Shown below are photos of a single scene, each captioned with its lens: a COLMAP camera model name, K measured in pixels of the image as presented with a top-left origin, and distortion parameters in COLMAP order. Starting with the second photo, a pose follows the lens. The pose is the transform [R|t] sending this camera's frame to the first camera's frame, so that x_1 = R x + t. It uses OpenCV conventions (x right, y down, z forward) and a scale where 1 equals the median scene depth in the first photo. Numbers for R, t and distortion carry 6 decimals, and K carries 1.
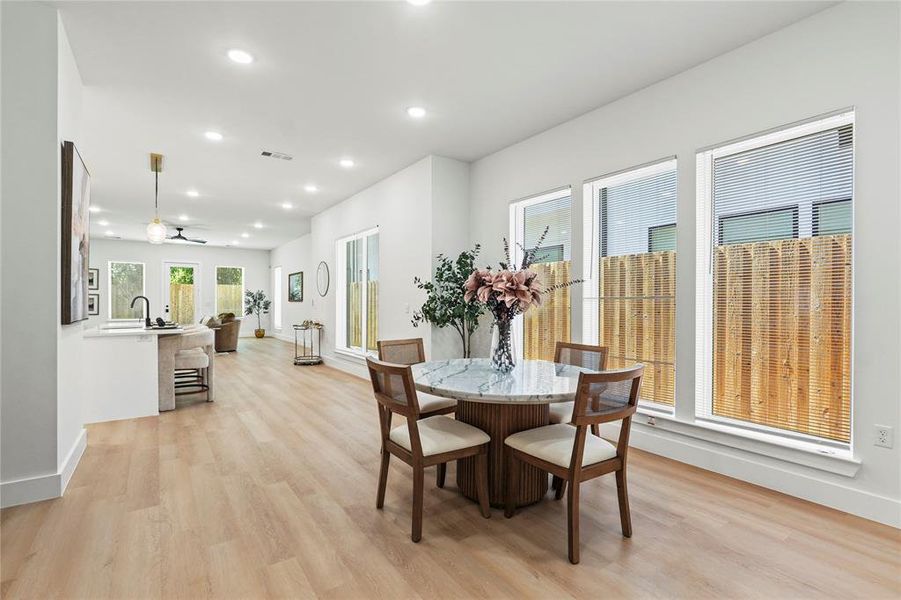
lens RADIAL K [[412.8, 0, 446.3], [0, 412.8, 300.6], [0, 0, 1]] dist [-0.001104, 0.000285]
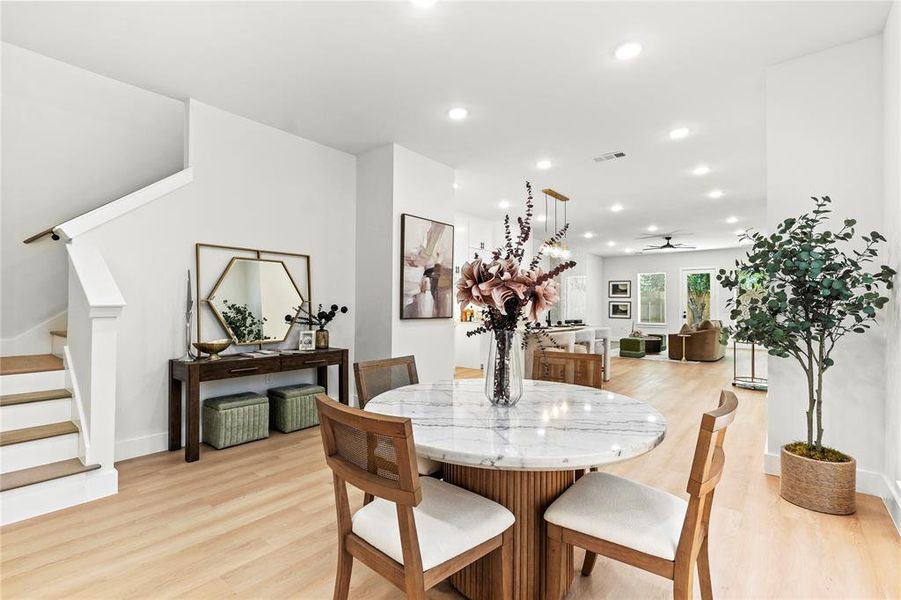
lens RADIAL K [[412.8, 0, 446.3], [0, 412.8, 300.6], [0, 0, 1]] dist [-0.001104, 0.000285]
pose [[0.264026, -0.013378, -0.964423, 0.219185], [-0.002650, 0.999890, -0.014595, 0.001233], [0.964512, 0.006409, 0.263961, 0.197182]]
